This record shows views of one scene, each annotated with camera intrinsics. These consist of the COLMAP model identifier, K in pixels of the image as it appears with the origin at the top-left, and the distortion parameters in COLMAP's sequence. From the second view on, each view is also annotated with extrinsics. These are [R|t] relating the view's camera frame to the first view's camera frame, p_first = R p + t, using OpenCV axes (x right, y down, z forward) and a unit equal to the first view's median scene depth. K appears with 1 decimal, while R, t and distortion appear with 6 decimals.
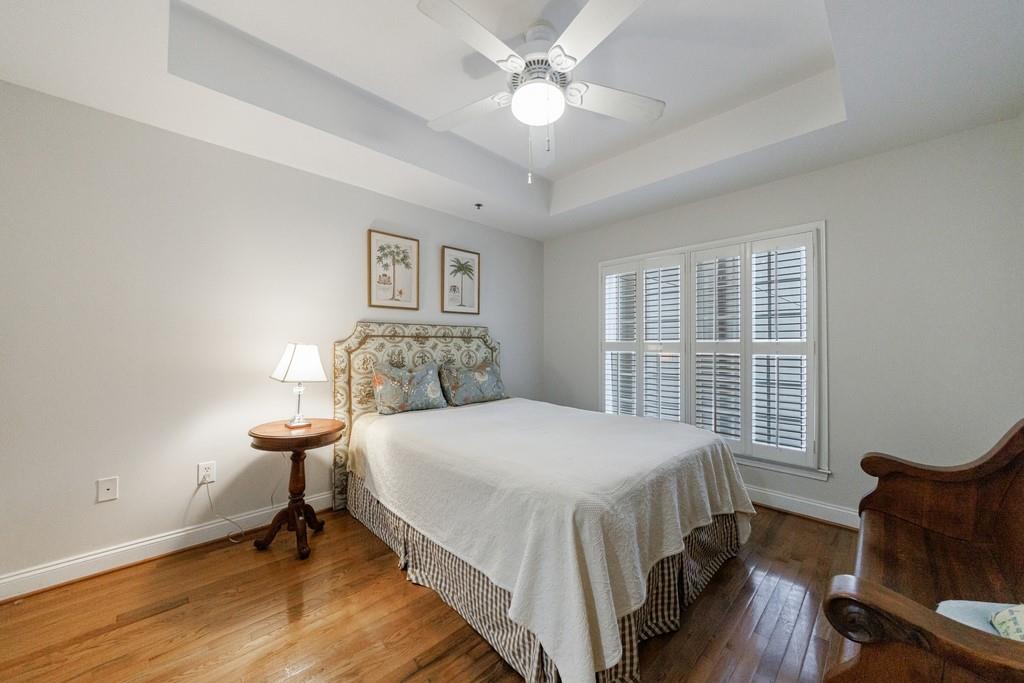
lens RADIAL K [[362.2, 0, 510.5], [0, 362.2, 340.2], [0, 0, 1]] dist [-0.007079, -0.000527]
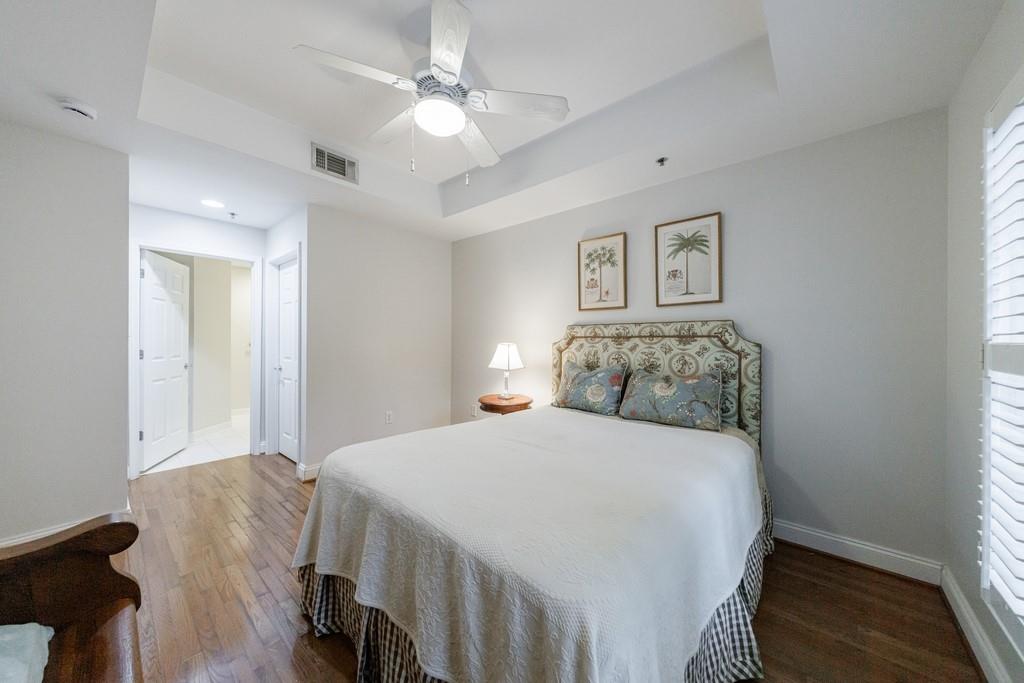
lens RADIAL K [[362.2, 0, 505.4], [0, 362.2, 338.2], [0, 0, 1]] dist [-0.007079, -0.000527]
pose [[0.061891, -0.014453, -0.997978, 0.658893], [0.003802, 0.999891, -0.014245, 0.005691], [0.998076, -0.002912, 0.061939, 0.651797]]
